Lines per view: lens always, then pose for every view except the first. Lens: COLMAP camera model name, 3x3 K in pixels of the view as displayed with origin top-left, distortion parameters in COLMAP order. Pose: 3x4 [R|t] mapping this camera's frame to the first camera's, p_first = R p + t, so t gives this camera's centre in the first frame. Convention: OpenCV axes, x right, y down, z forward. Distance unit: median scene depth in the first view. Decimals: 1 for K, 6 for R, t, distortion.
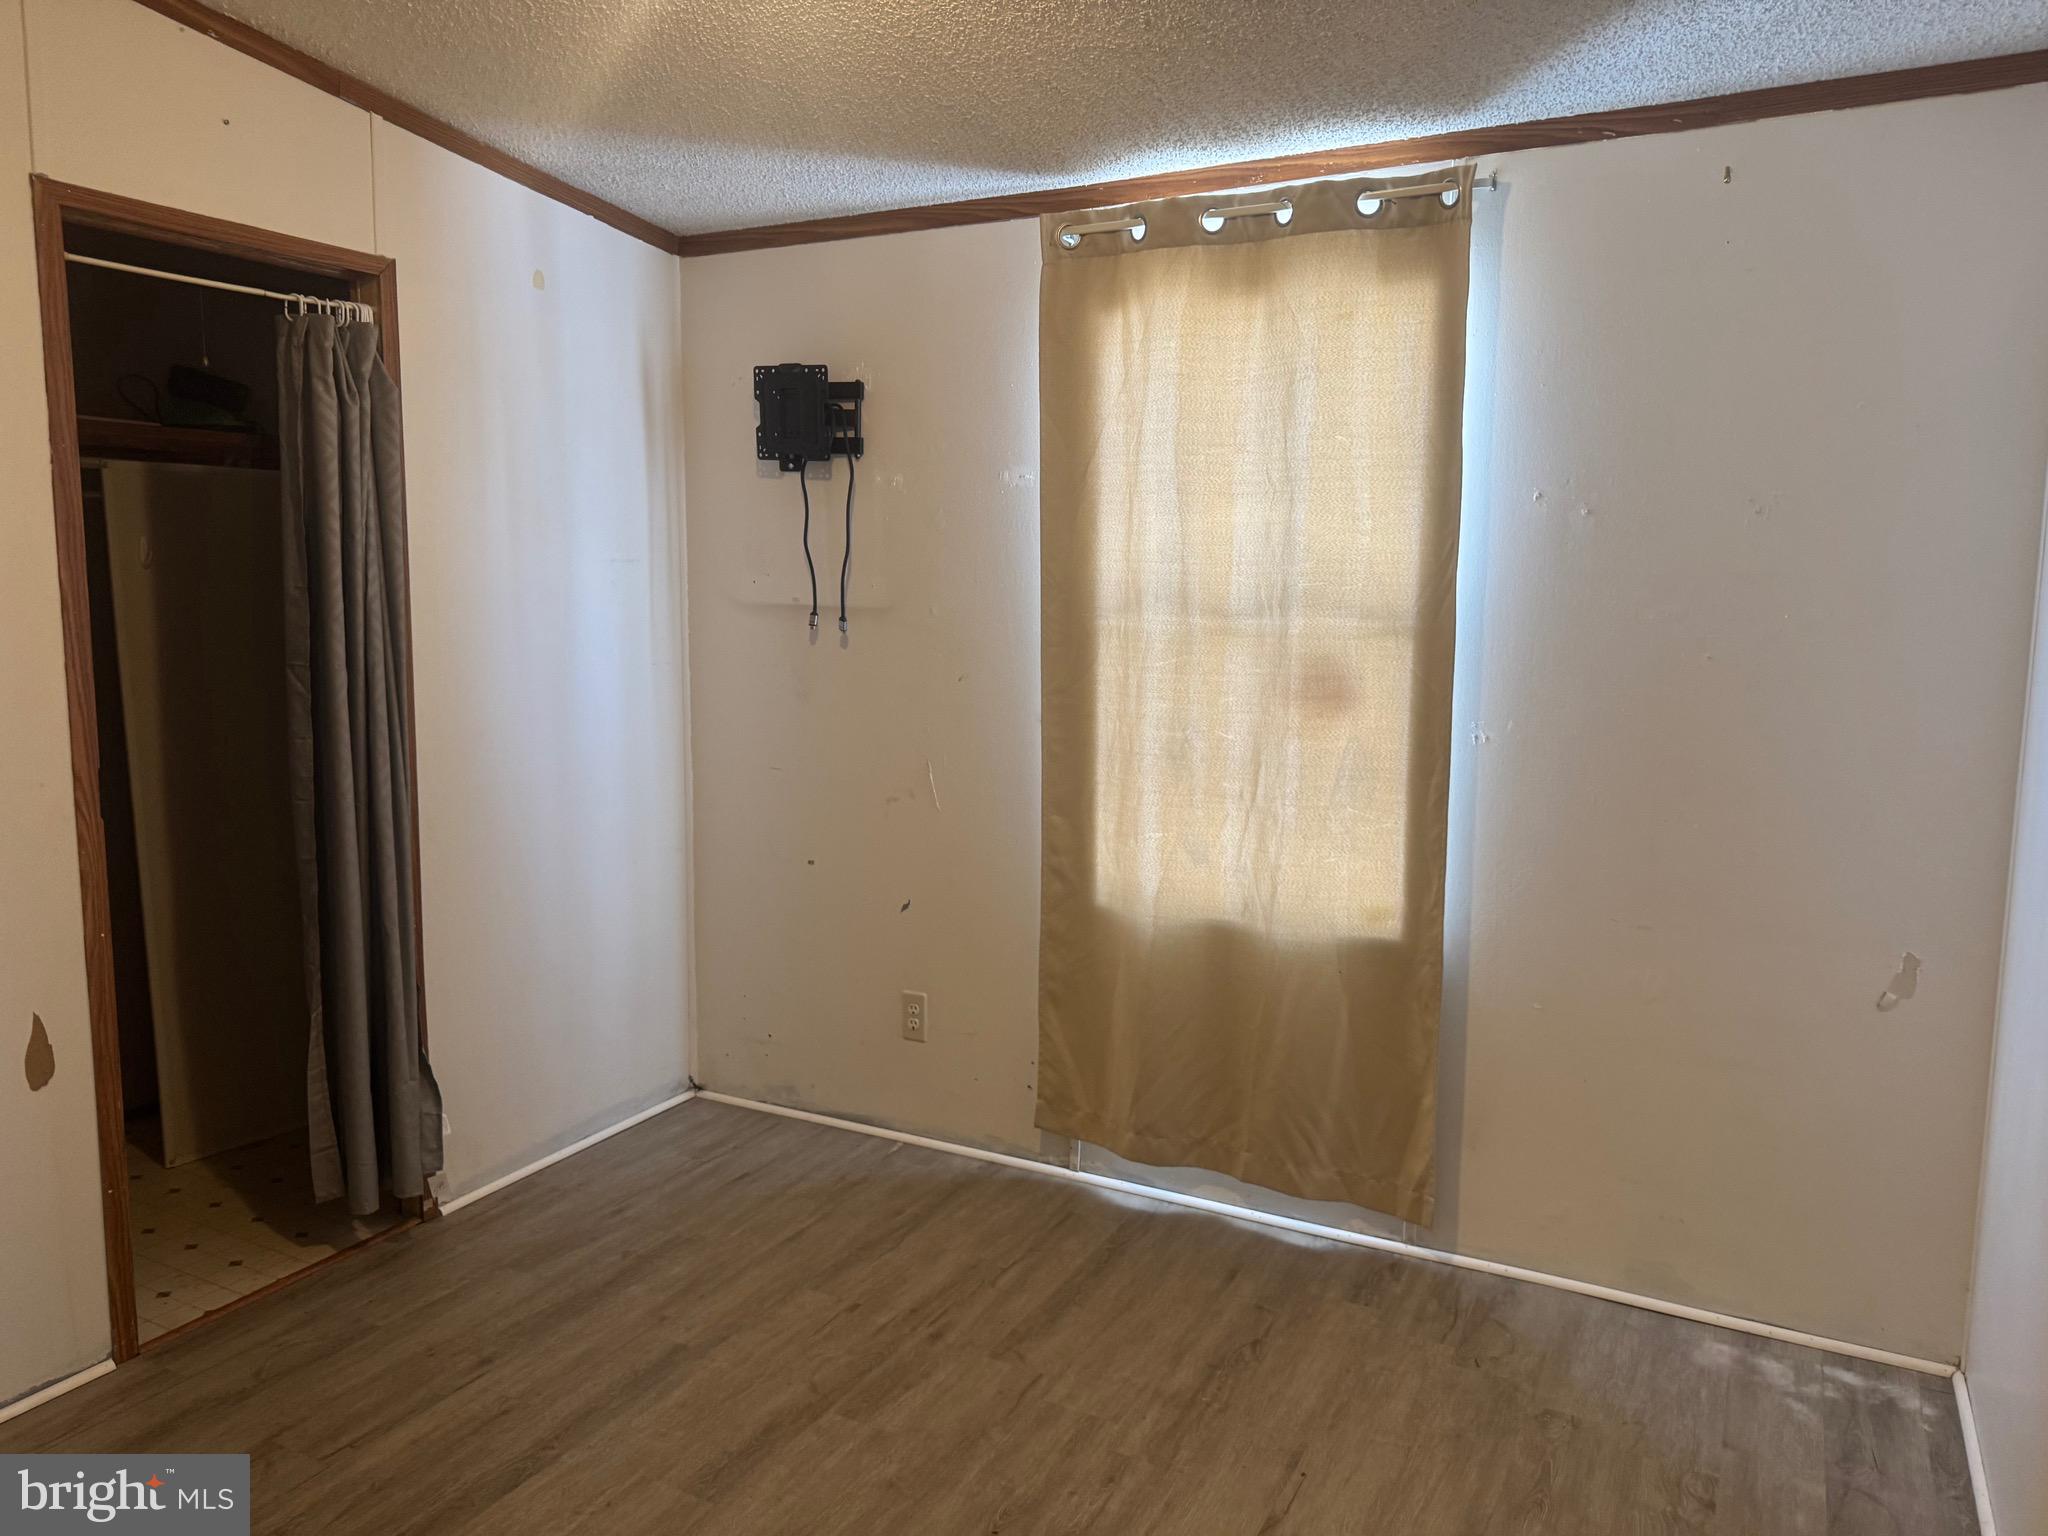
lens RADIAL K [[1428.7, 0, 1018.8], [0, 1428.7, 760.9], [0, 0, 1]] dist [0.055006, -0.048858]
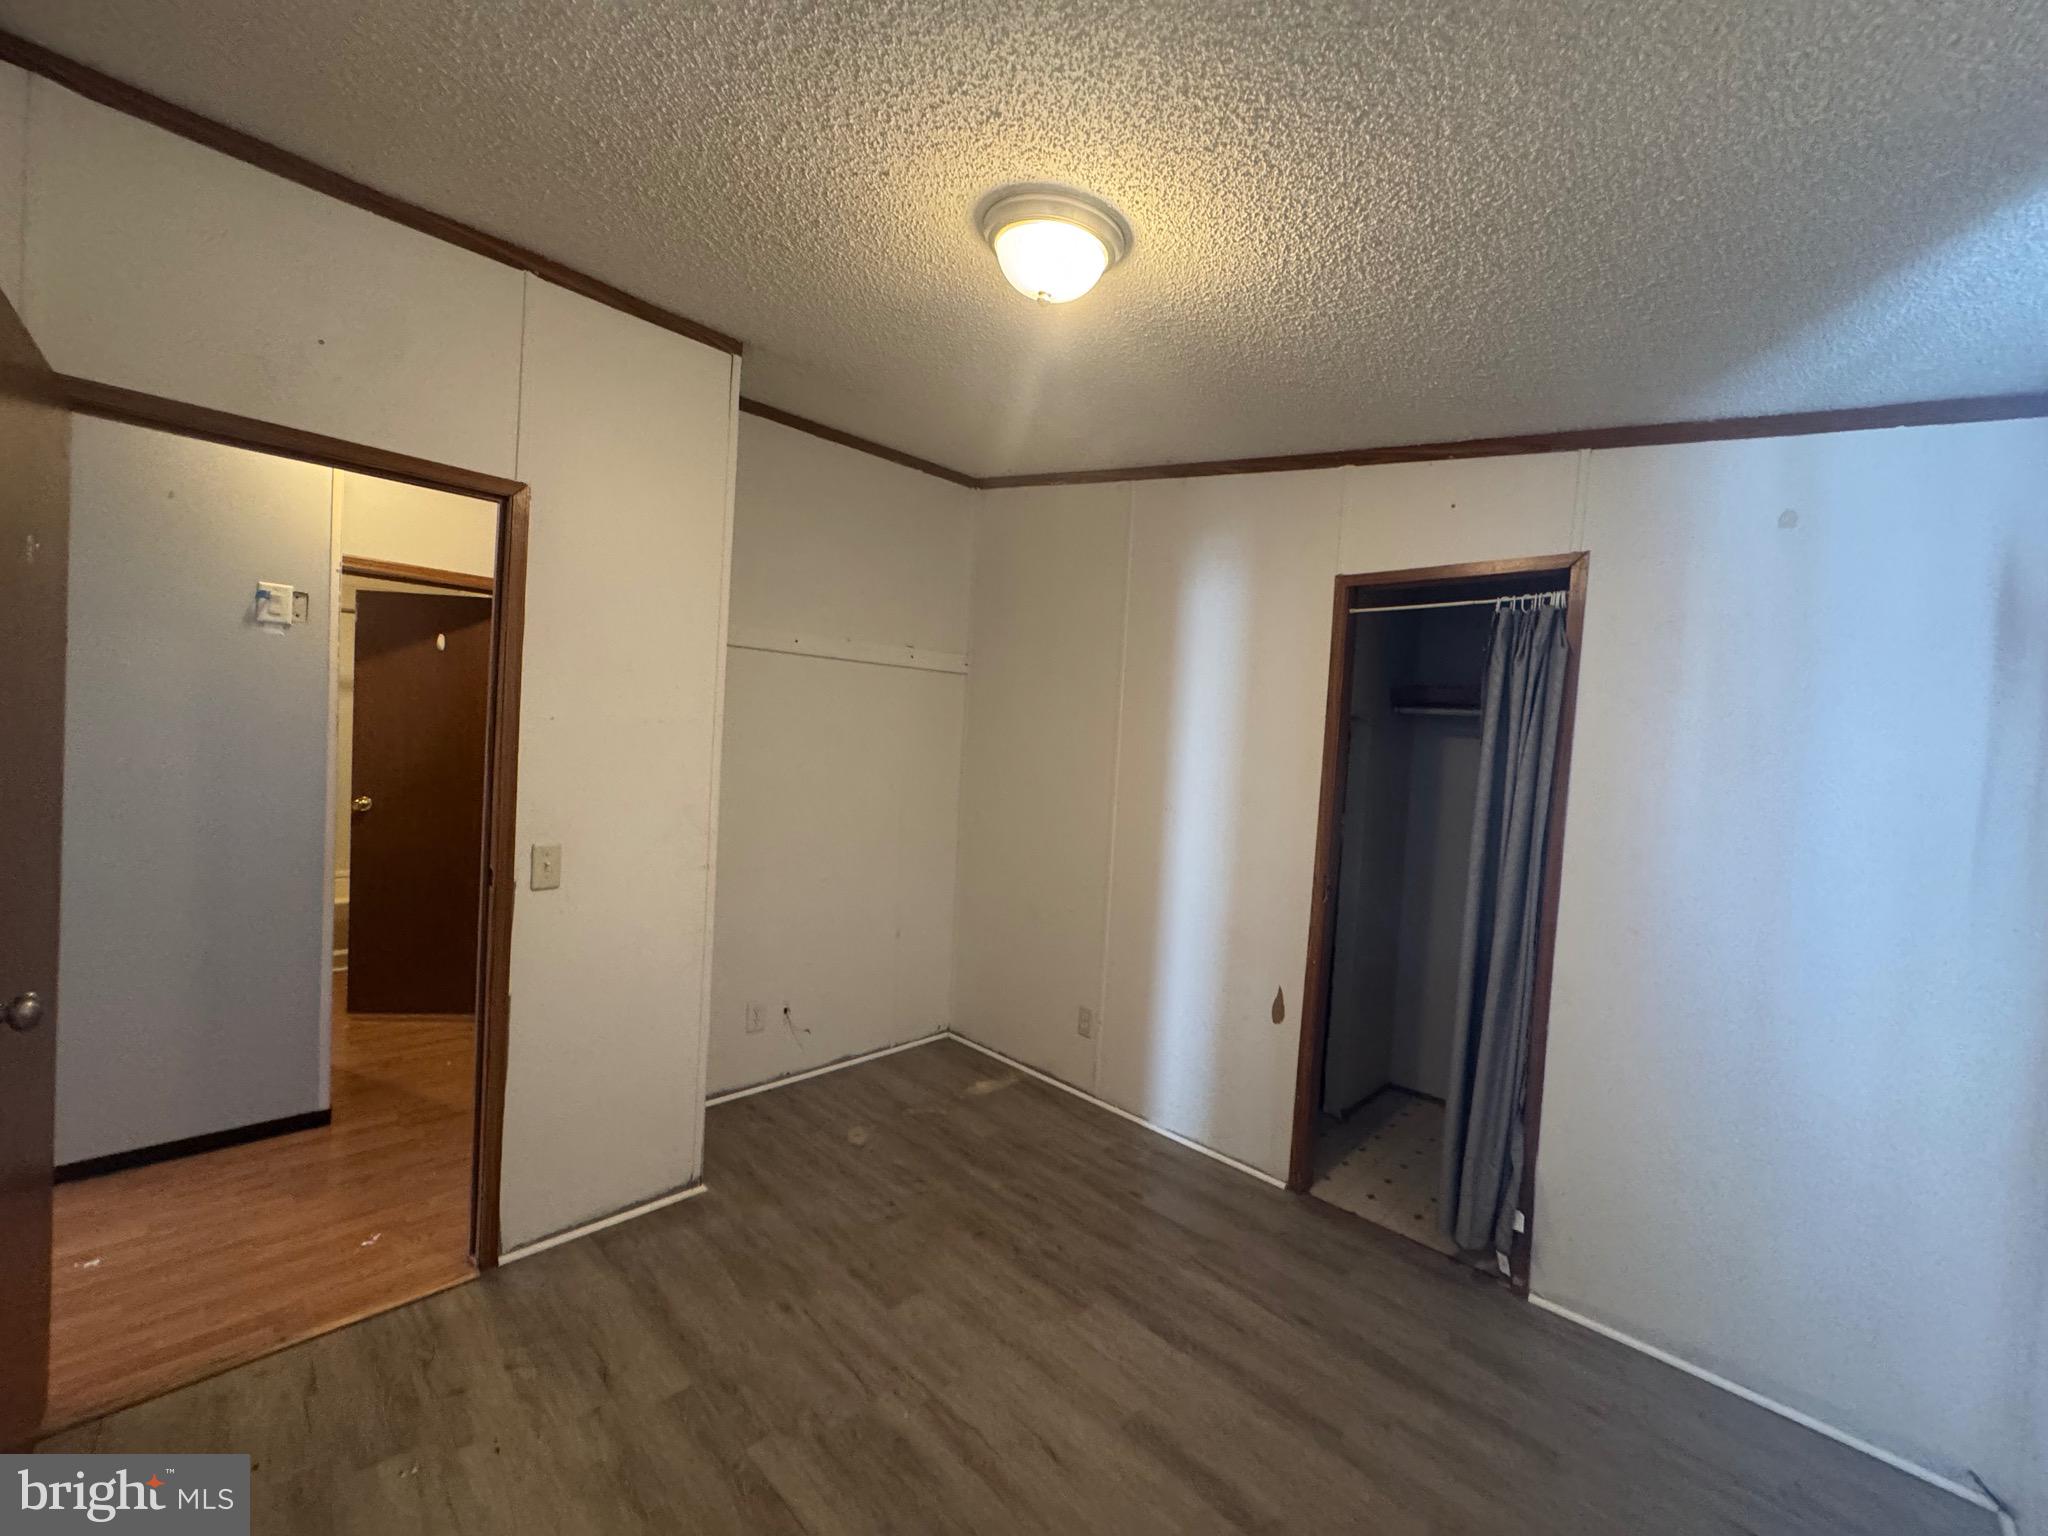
lens RADIAL K [[807.9, 0, 1012.6], [0, 807.9, 773.0], [0, 0, 1]] dist [0.002378, 0.000800]
pose [[-0.273371, 0.024457, -0.961598, 0.438843], [-0.179904, 0.980737, 0.076089, -0.118983], [0.944935, 0.193796, -0.263705, 0.779616]]
